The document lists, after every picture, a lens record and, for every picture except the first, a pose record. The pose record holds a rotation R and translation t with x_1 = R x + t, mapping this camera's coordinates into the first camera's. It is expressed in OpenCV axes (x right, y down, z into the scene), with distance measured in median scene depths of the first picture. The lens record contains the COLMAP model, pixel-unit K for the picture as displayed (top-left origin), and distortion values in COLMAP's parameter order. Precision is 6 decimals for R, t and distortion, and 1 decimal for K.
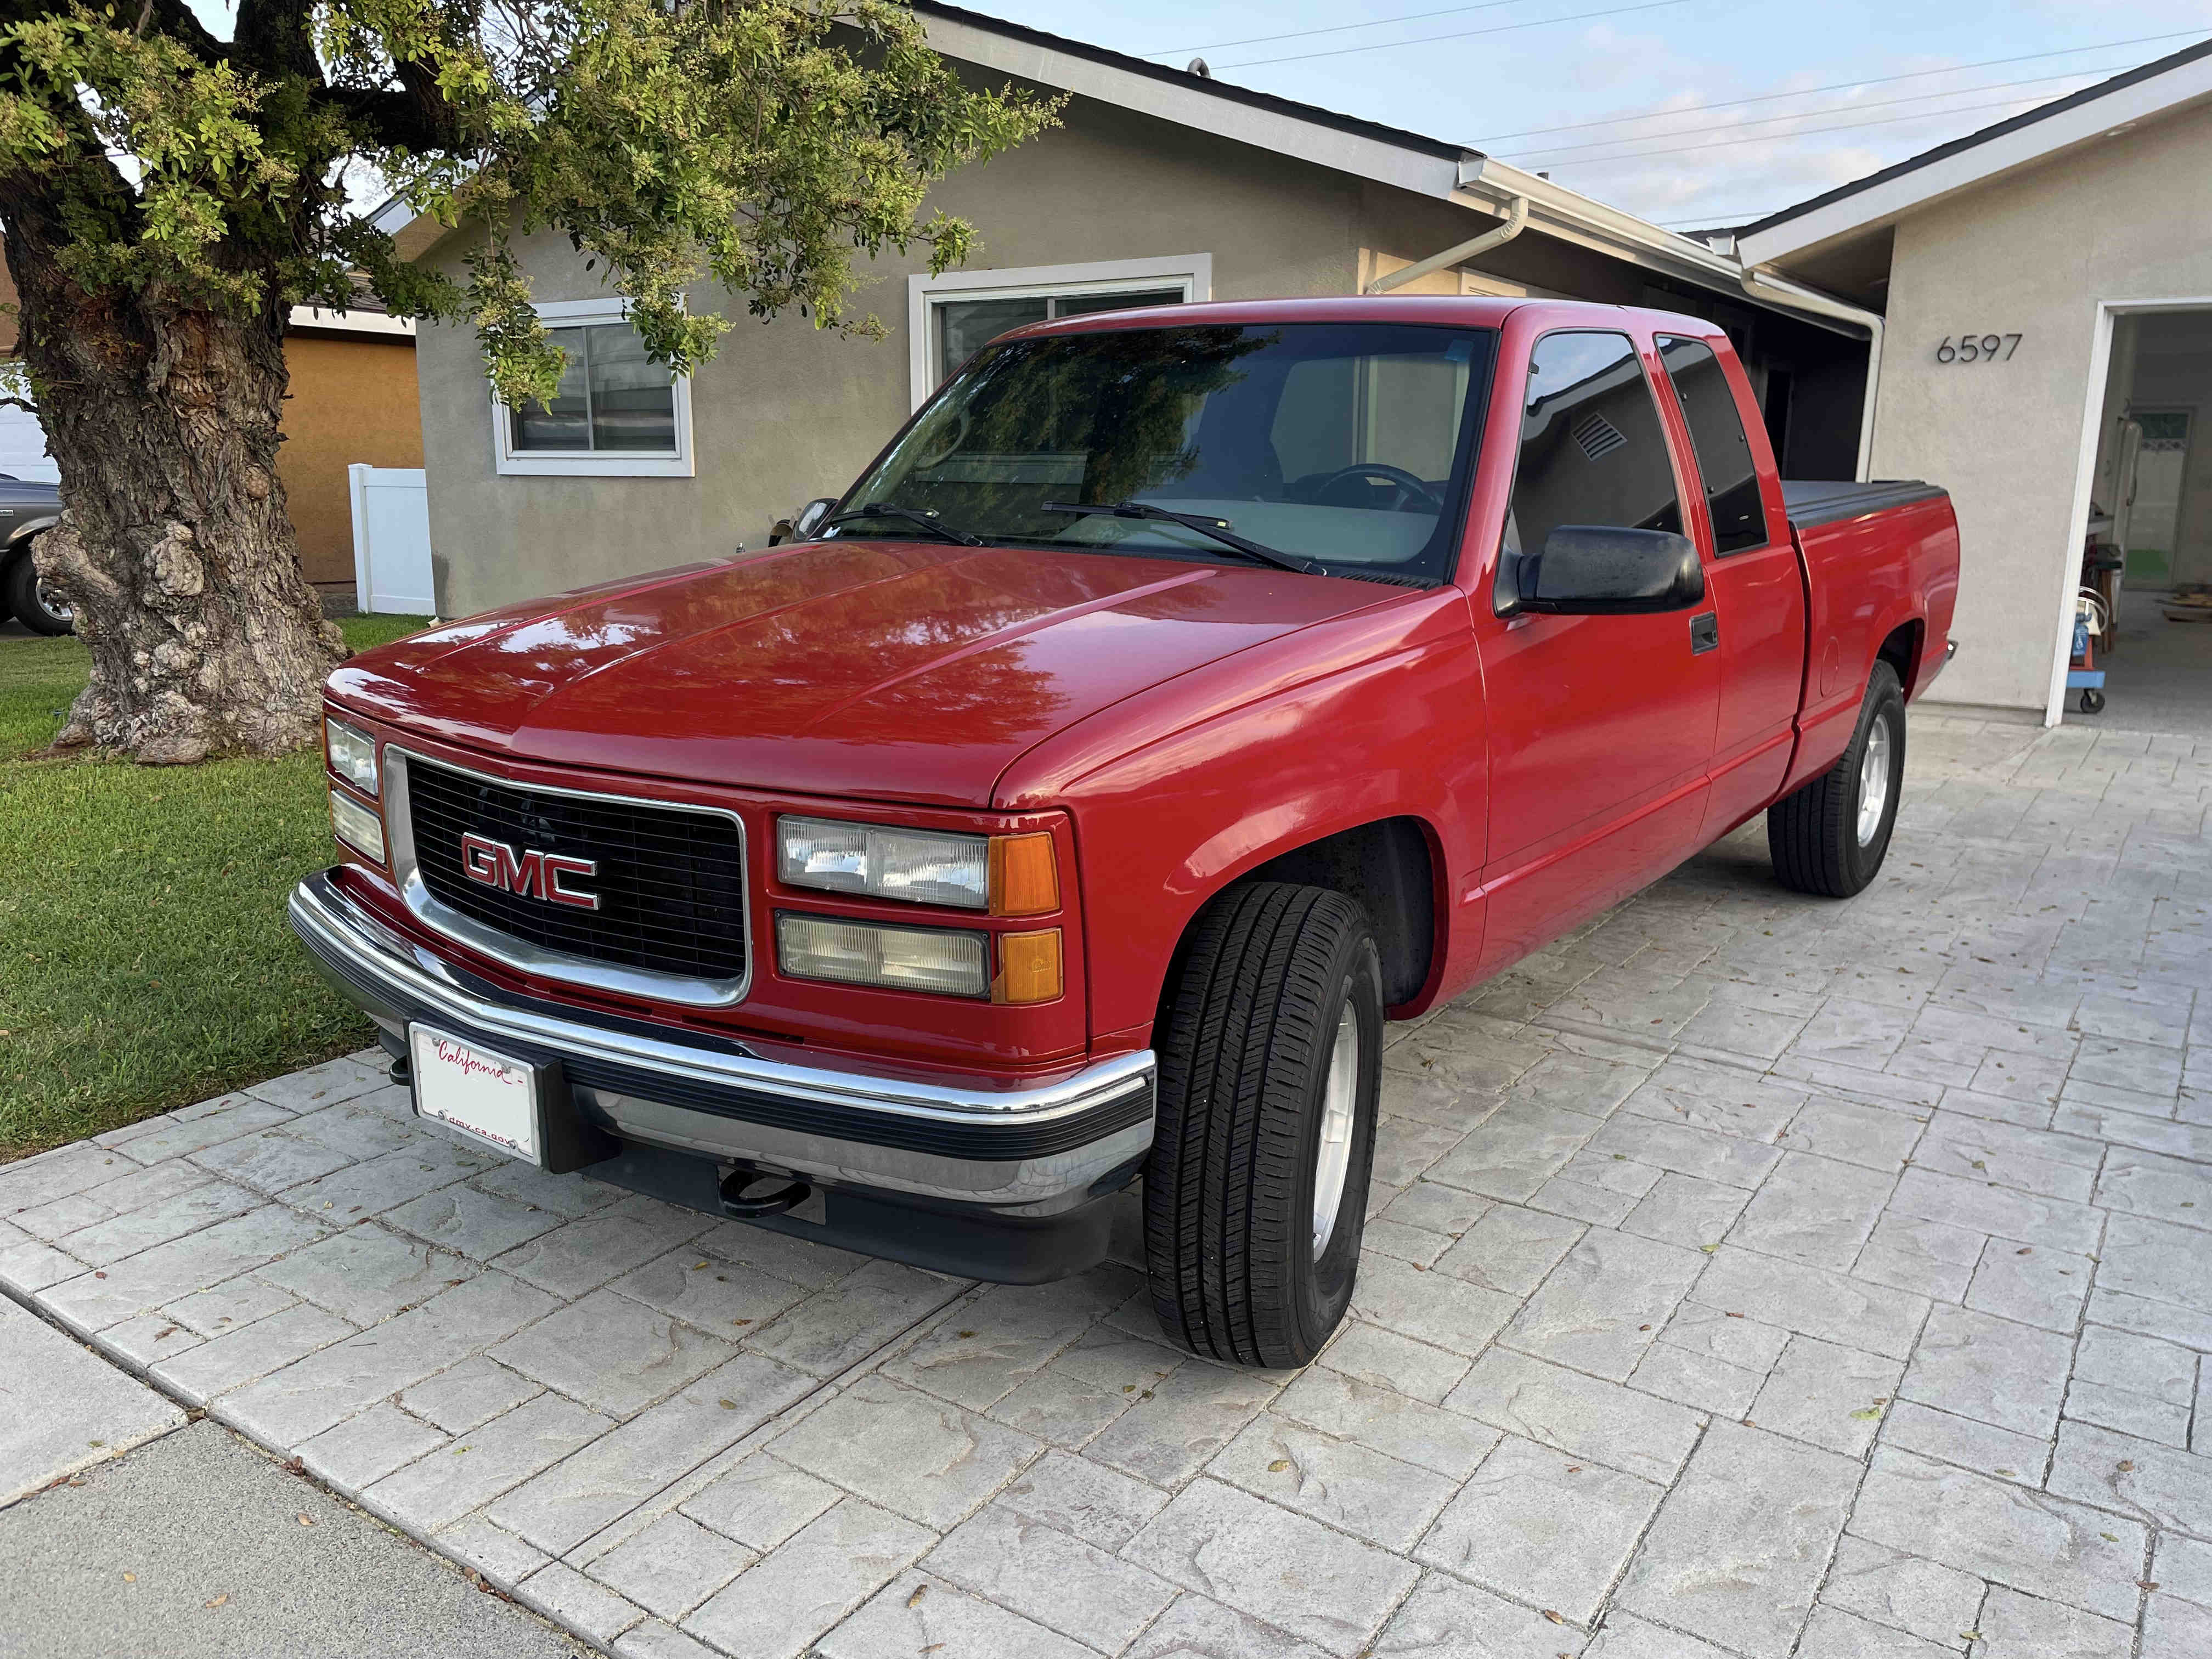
lens RADIAL K [[1685.0, 0, 1100.9], [0, 1685.0, 826.7], [0, 0, 1]] dist [0.078071, -0.111266]
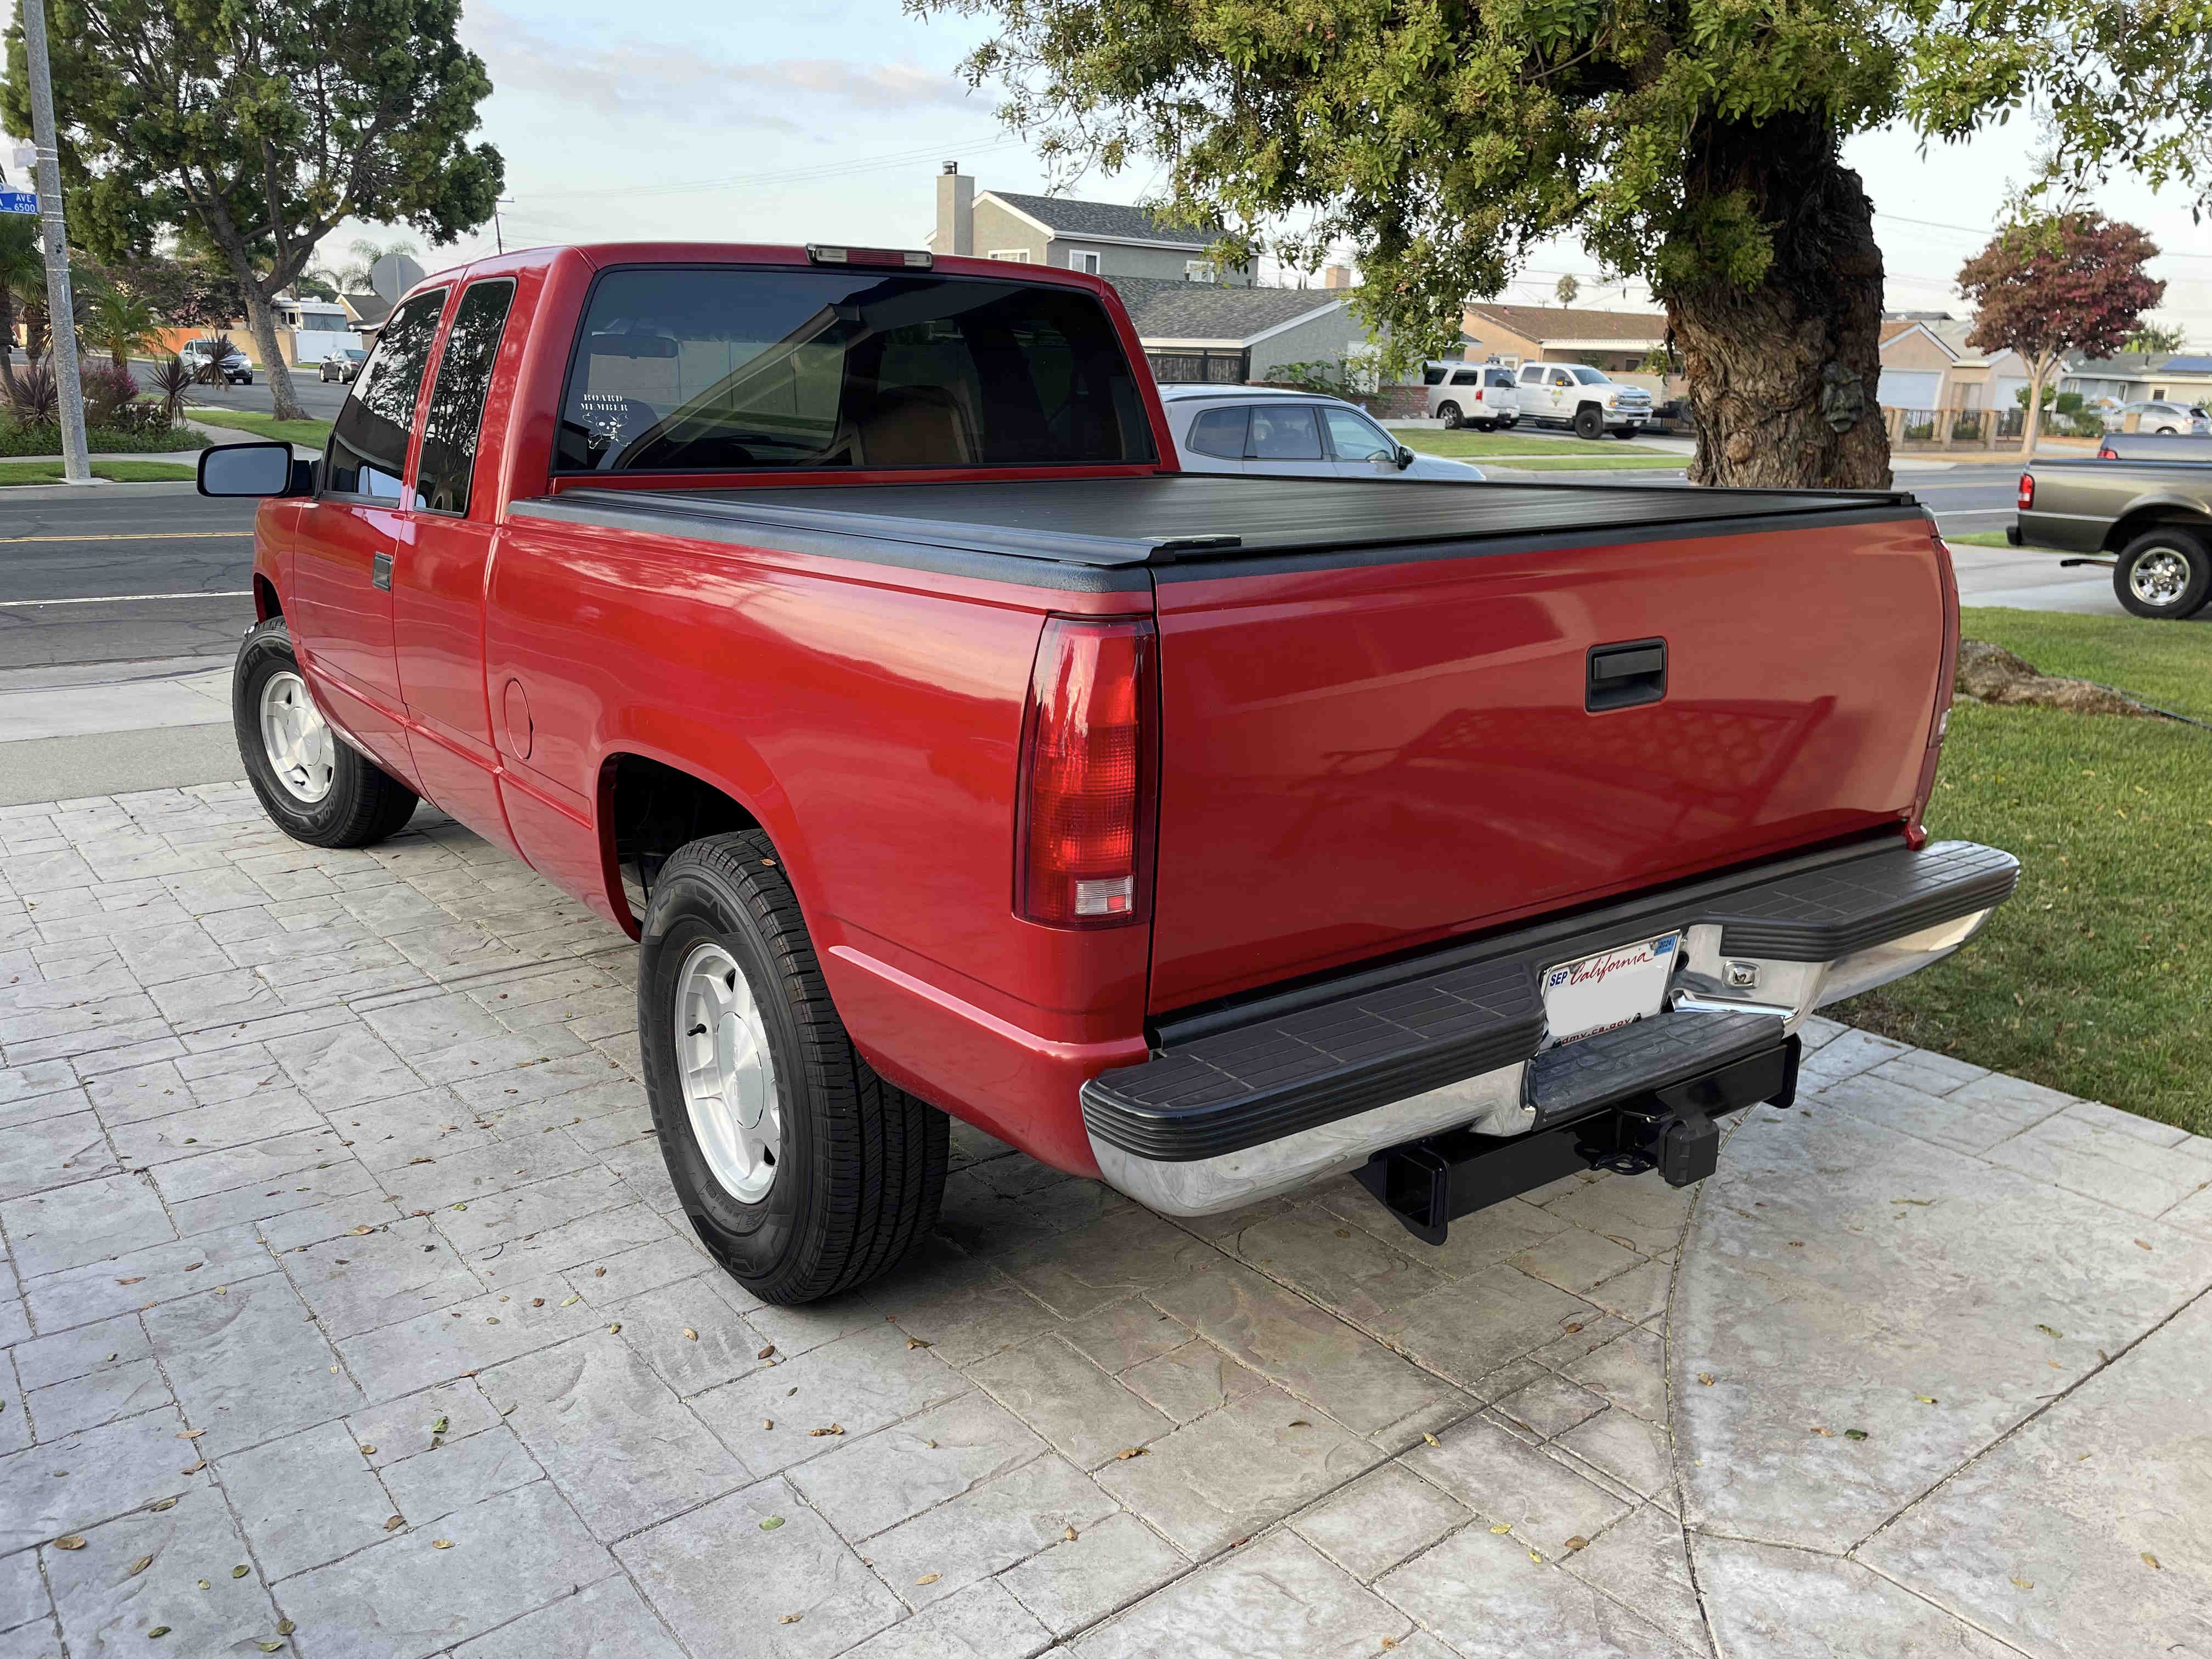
lens RADIAL K [[1692.2, 0, 1084.2], [0, 1692.2, 836.1], [0, 0, 1]] dist [0.087107, -0.121542]
pose [[-0.314946, 0.234478, -0.919690, 1.108345], [-0.222412, 0.923788, 0.311687, -0.347783], [0.922682, 0.302714, -0.238793, 1.532728]]
